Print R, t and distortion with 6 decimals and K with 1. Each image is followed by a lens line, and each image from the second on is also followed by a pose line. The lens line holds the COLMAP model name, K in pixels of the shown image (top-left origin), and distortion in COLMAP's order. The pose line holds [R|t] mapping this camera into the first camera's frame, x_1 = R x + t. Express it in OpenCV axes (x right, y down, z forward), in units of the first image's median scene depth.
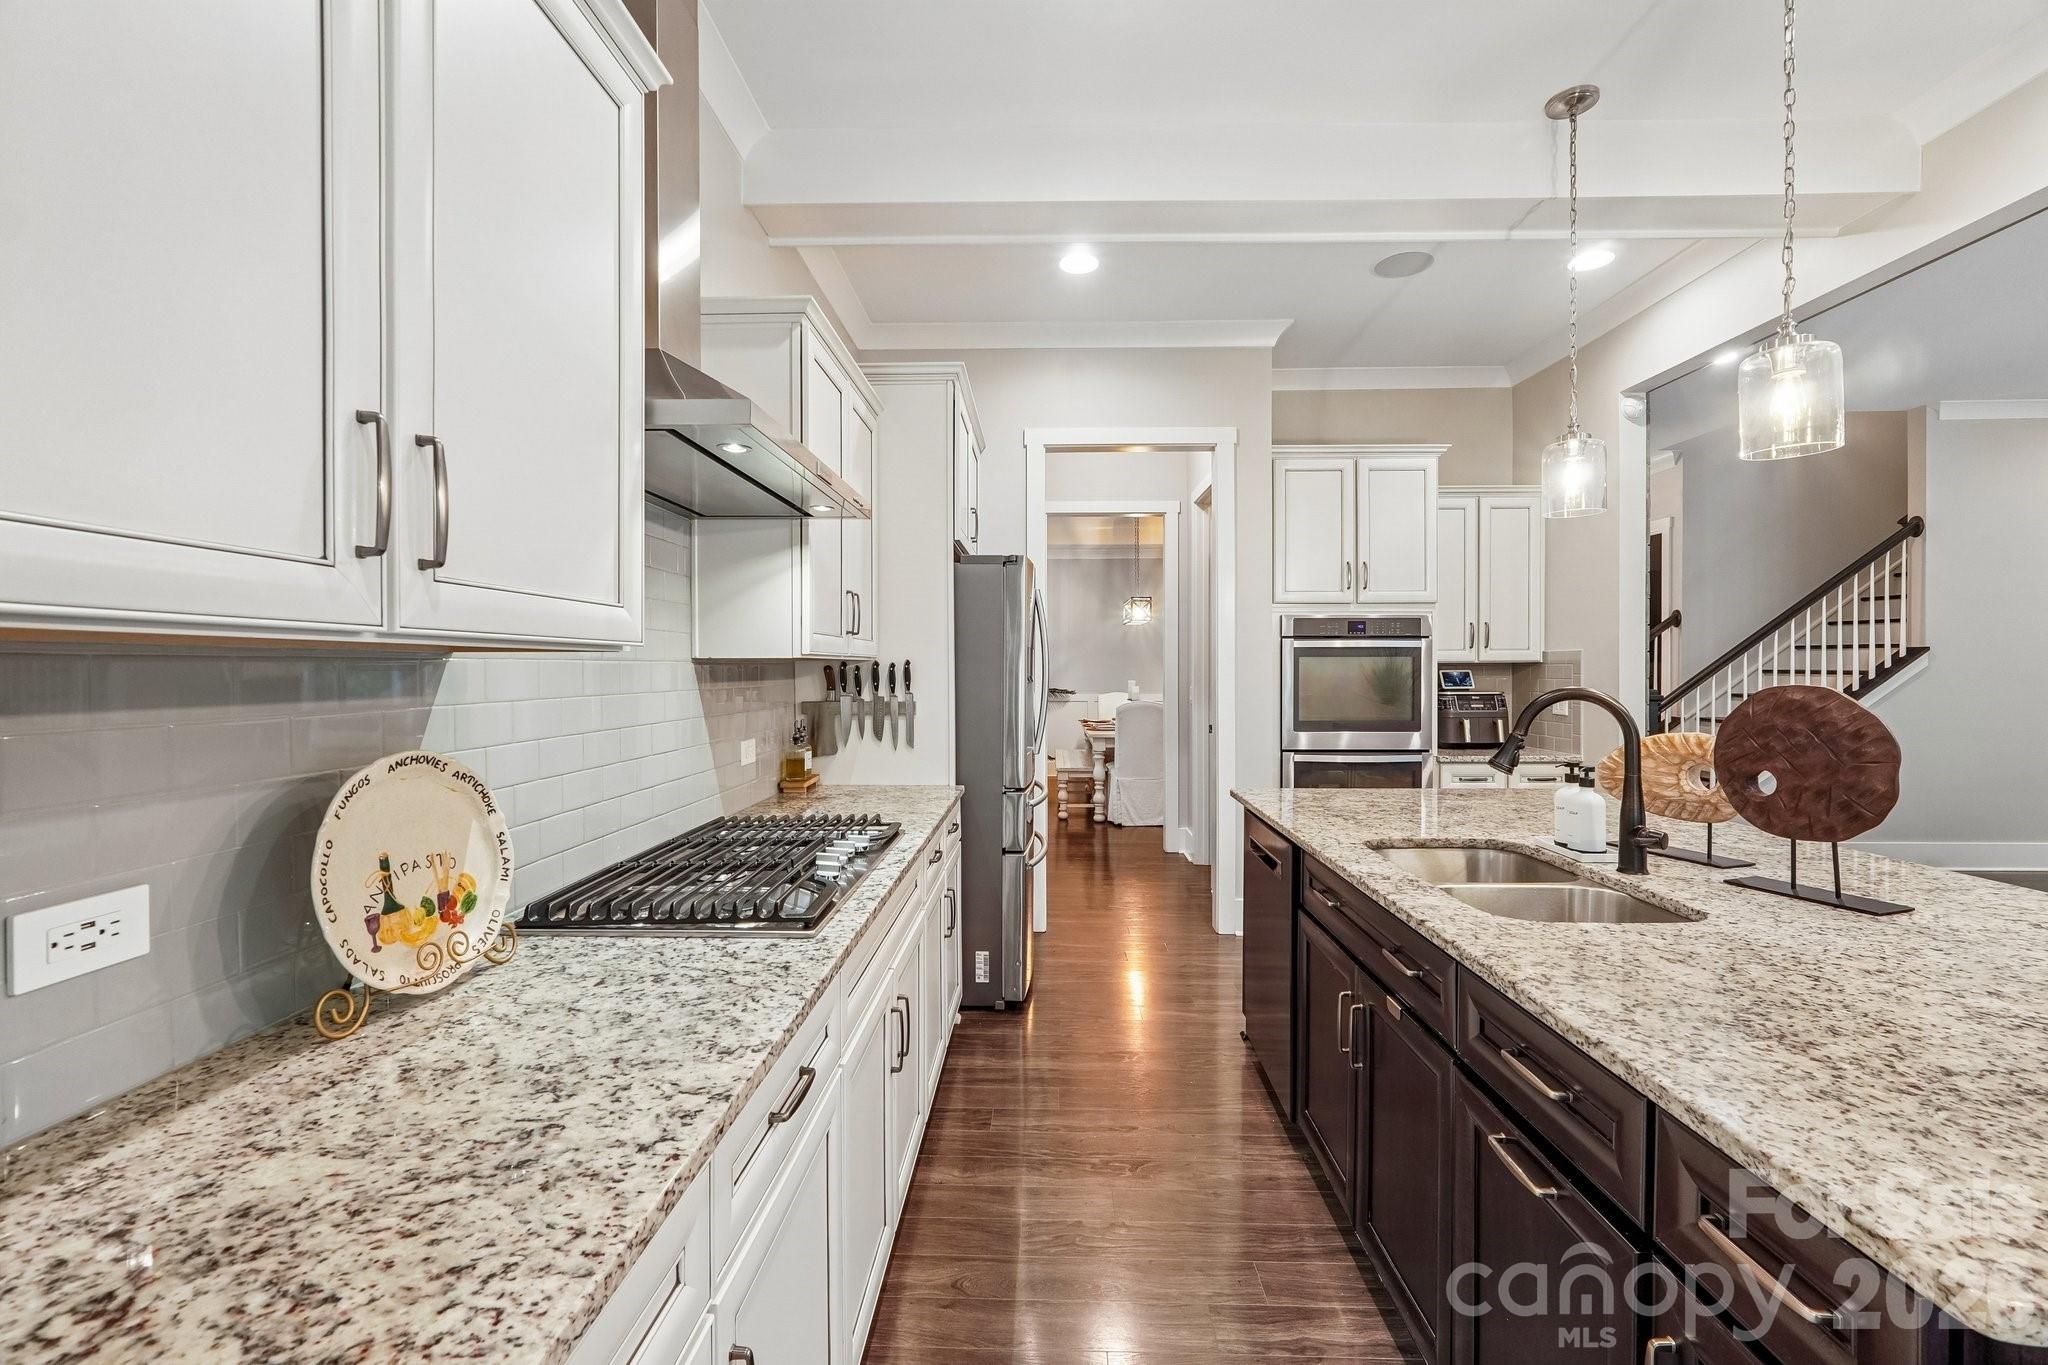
lens RADIAL K [[862.2, 0, 1022.0], [0, 862.2, 672.0], [0, 0, 1]] dist [-0.015775, 0.005932]
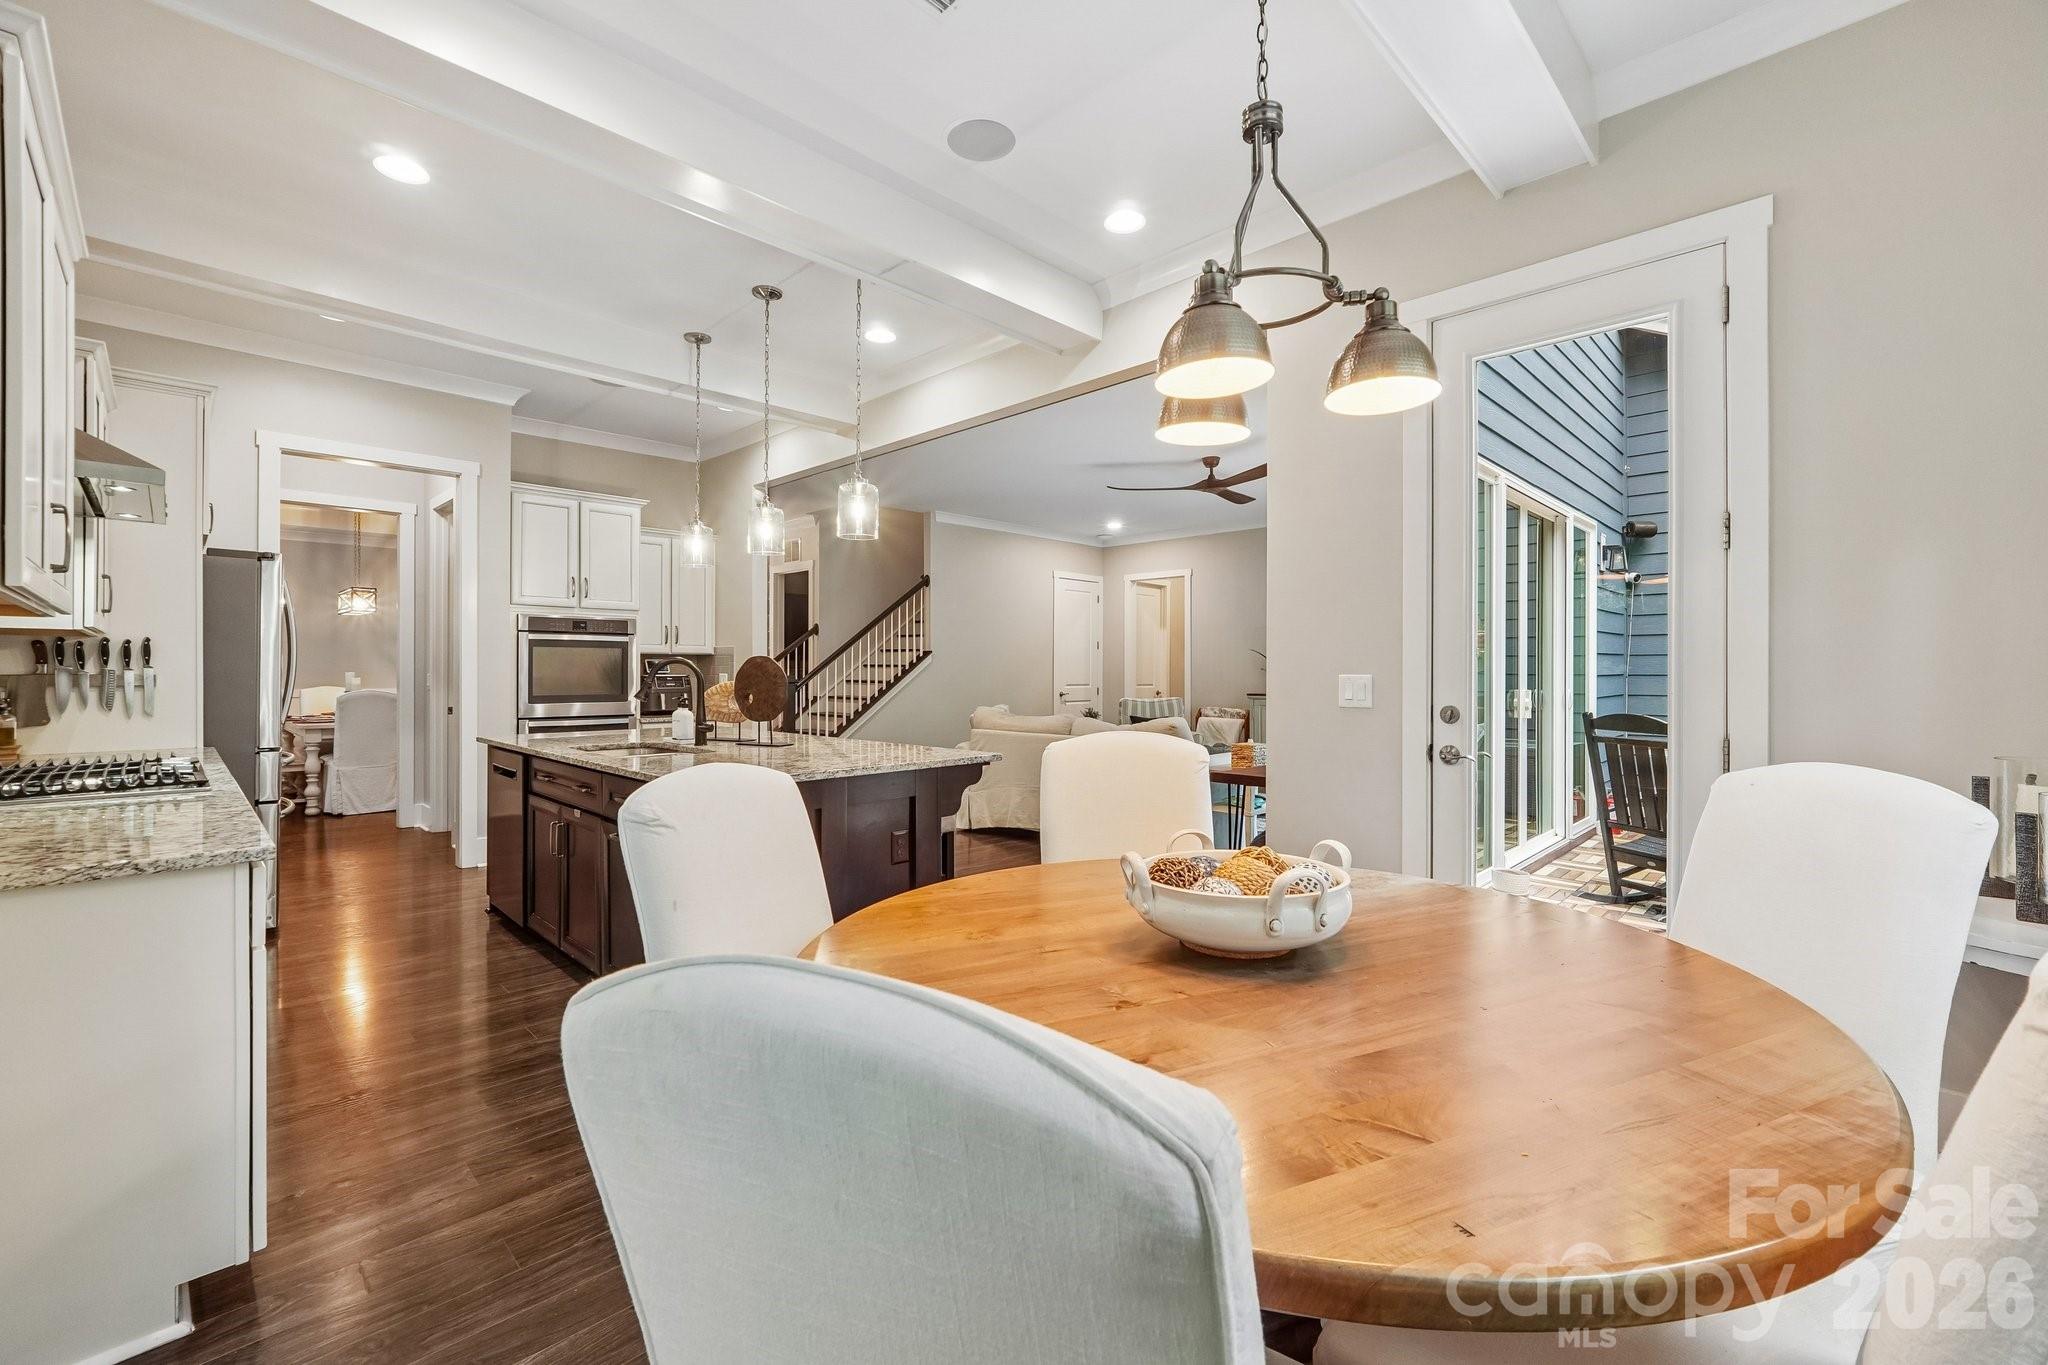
lens RADIAL K [[862.2, 0, 1027.8], [0, 862.2, 673.8], [0, 0, 1]] dist [-0.015775, 0.005932]
pose [[0.678771, 0.001015, 0.734350, -0.125256], [0.000234, 0.999999, -0.001598, 0.025940], [-0.734350, 0.001257, 0.678770, -0.436497]]
